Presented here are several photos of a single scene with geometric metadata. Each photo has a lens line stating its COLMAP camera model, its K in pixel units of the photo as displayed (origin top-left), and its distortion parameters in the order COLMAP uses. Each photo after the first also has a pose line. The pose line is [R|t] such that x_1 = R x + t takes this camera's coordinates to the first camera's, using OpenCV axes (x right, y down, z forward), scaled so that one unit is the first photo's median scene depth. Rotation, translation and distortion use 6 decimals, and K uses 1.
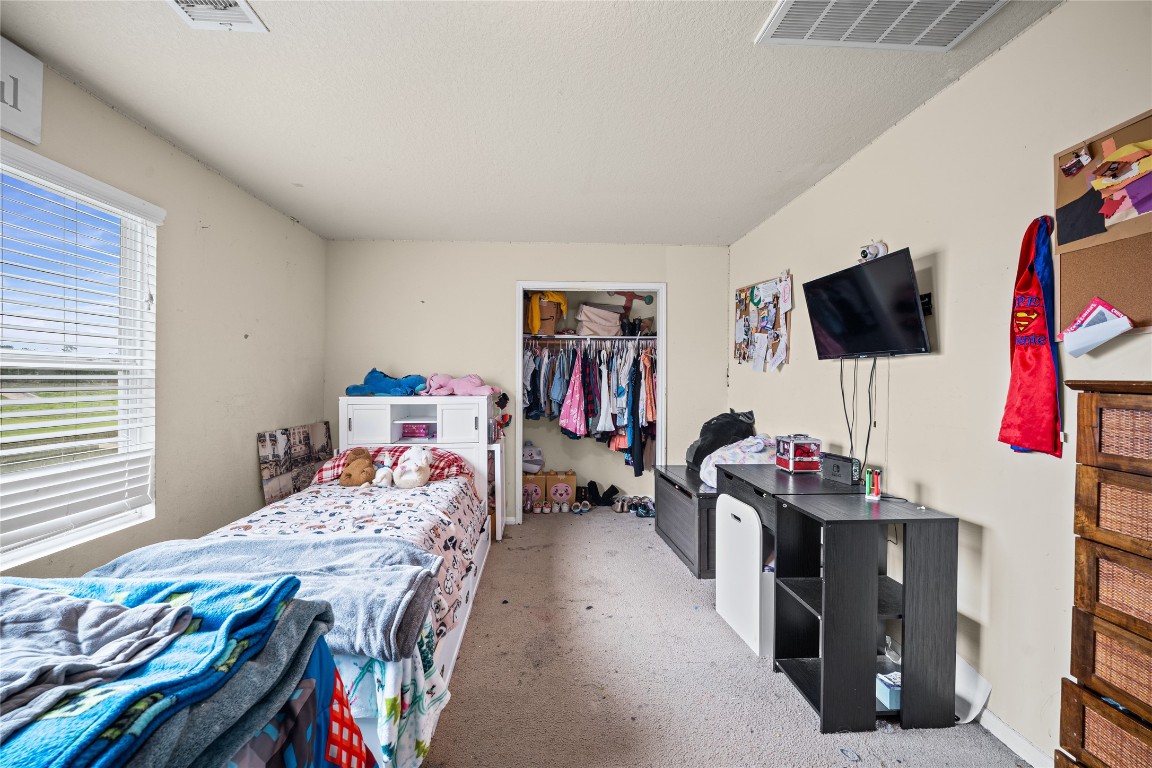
lens RADIAL K [[470.8, 0, 574.0], [0, 470.8, 377.0], [0, 0, 1]] dist [-0.000504, -0.000187]
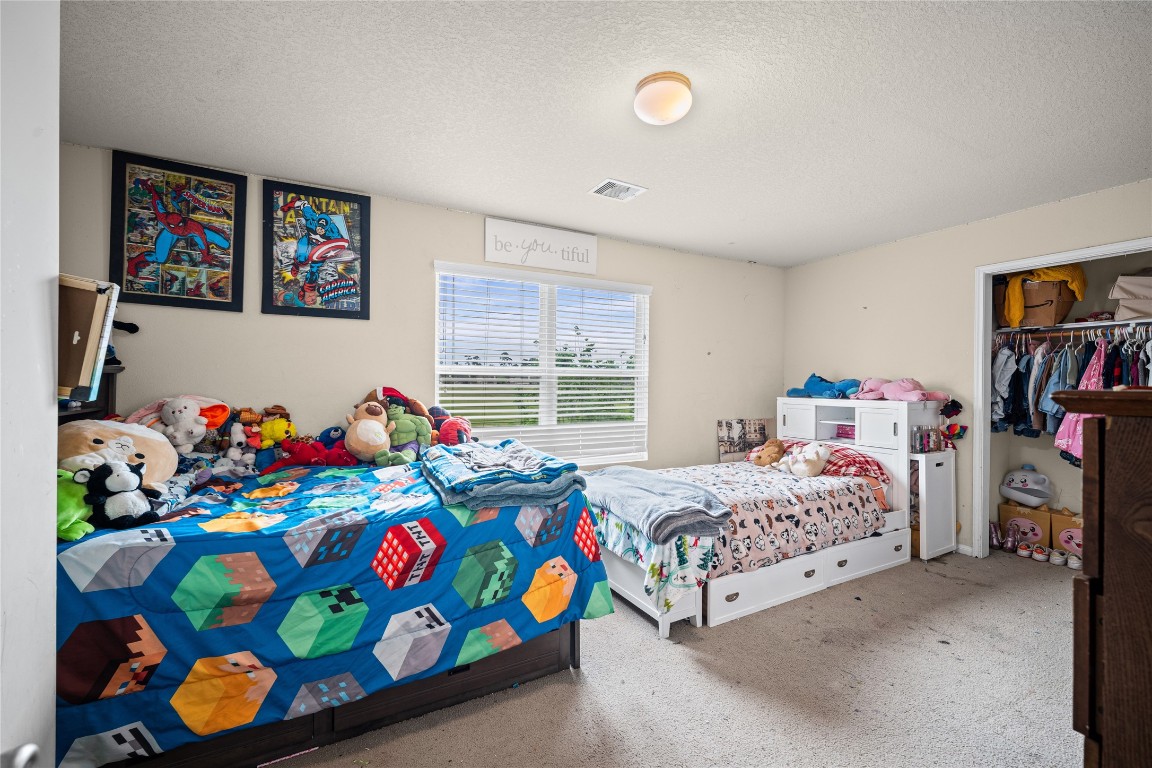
lens RADIAL K [[470.8, 0, 574.0], [0, 470.8, 377.0], [0, 0, 1]] dist [-0.000504, -0.000187]
pose [[0.418656, -0.007710, -0.908112, 0.387419], [-0.001240, 0.999958, -0.009061, 0.000887], [0.908144, 0.004919, 0.418629, -0.001657]]
